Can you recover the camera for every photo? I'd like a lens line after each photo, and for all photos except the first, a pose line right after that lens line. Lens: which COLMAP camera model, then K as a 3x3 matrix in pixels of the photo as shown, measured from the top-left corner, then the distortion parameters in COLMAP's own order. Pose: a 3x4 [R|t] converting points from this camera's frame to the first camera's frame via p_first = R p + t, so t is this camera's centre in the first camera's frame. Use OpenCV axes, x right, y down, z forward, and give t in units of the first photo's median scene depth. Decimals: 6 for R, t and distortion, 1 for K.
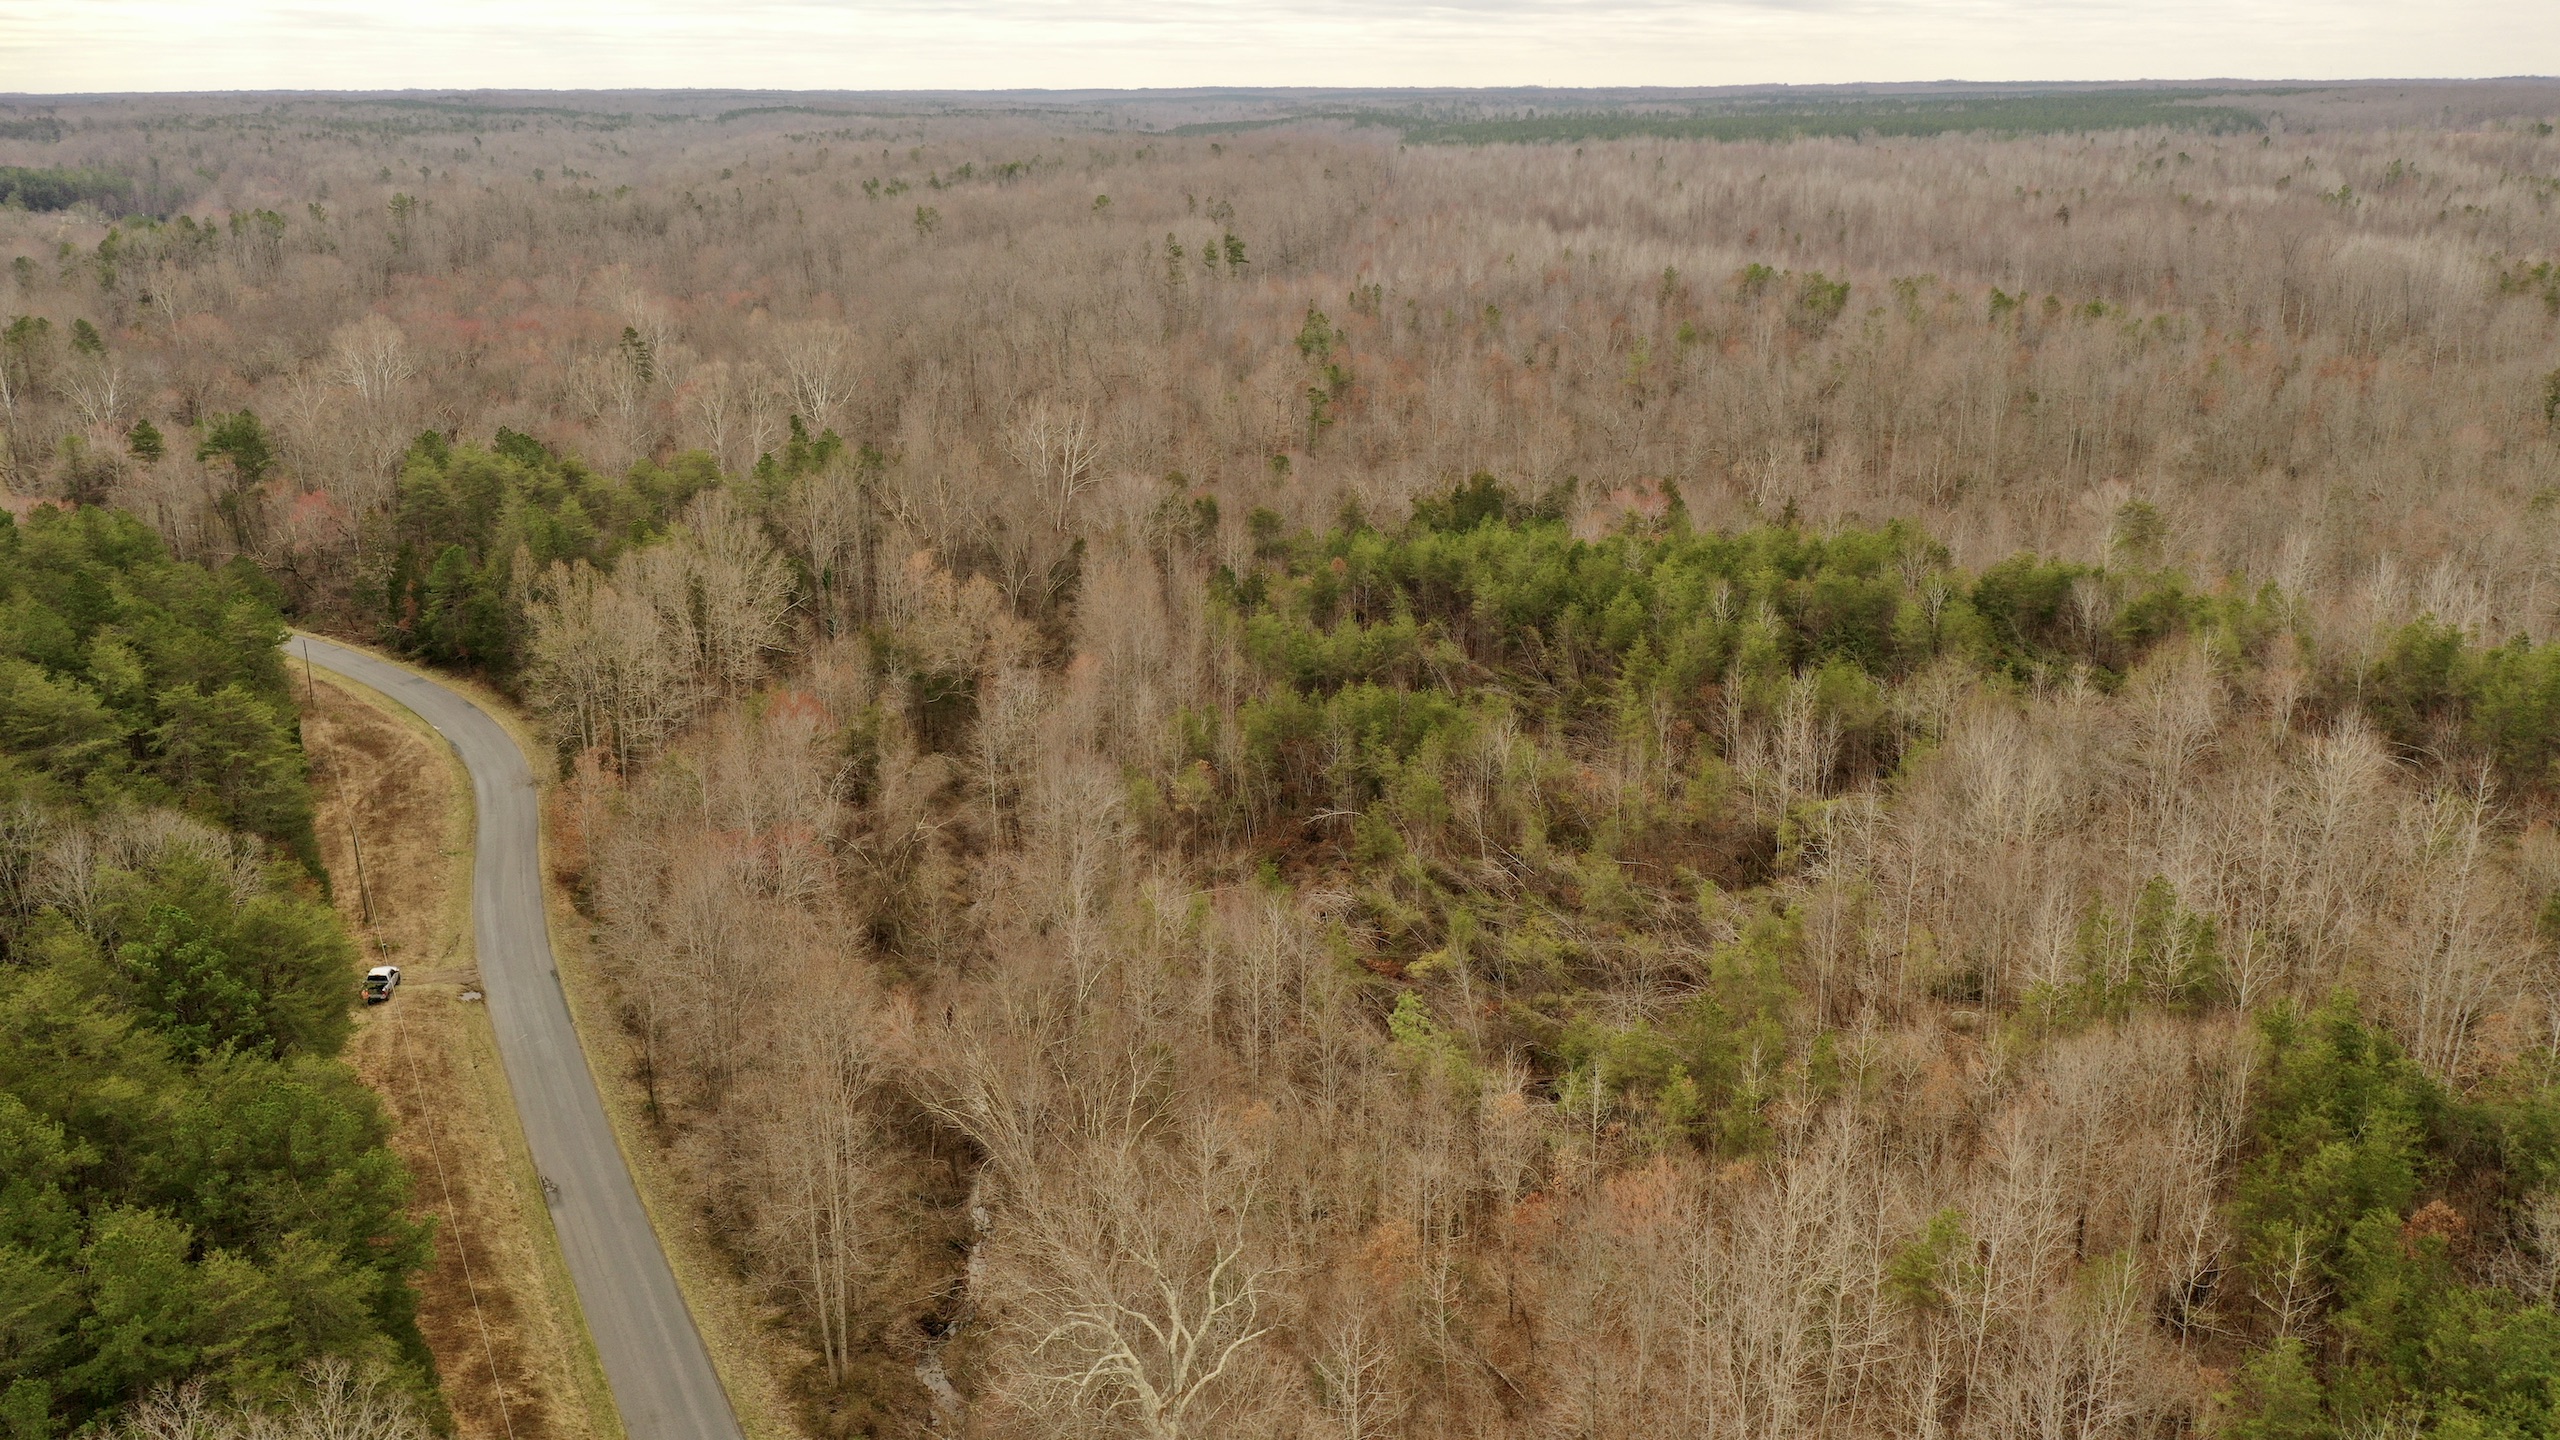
lens RADIAL K [[2038.4, 0, 1279.9], [0, 2038.4, 720.6], [0, 0, 1]] dist [0.004214, 0.004134]
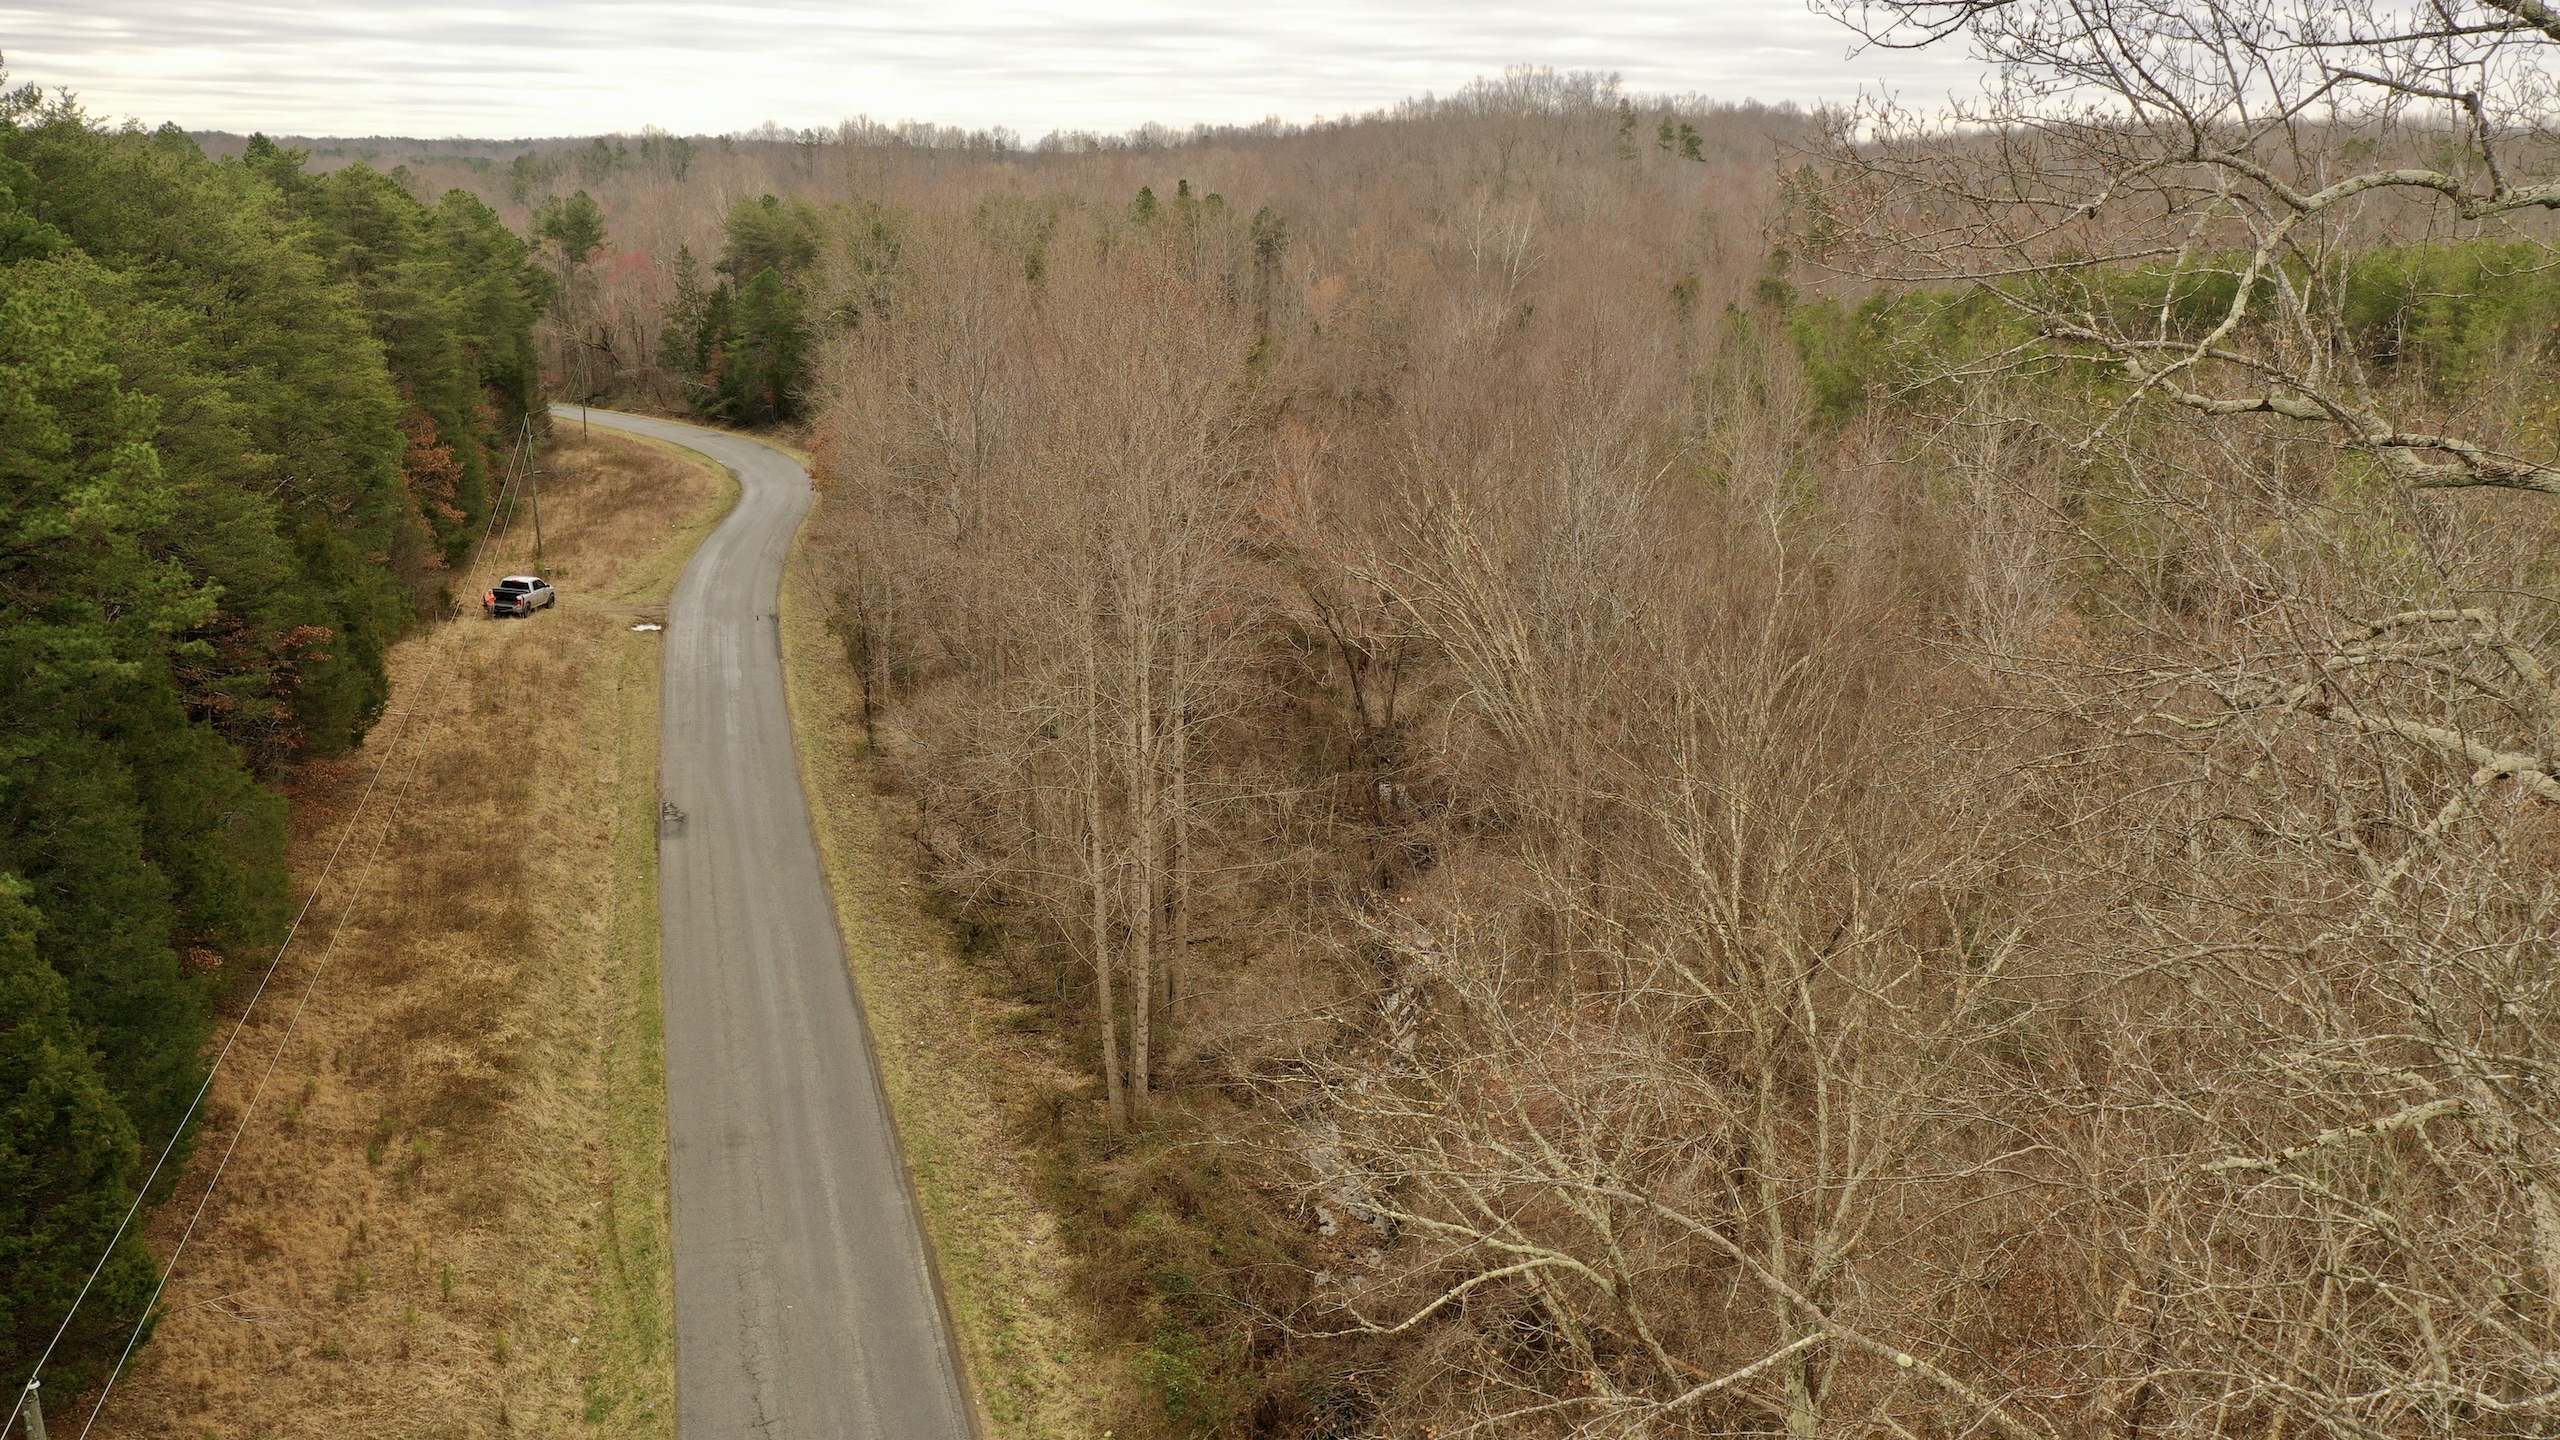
lens RADIAL K [[2038.4, 0, 1283.3], [0, 2038.4, 711.5], [0, 0, 1]] dist [0.004214, 0.004134]
pose [[0.982471, 0.055365, -0.178002, -0.099003], [-0.062799, 0.997362, -0.036399, 0.235764], [0.175518, 0.046940, 0.983357, 0.521402]]
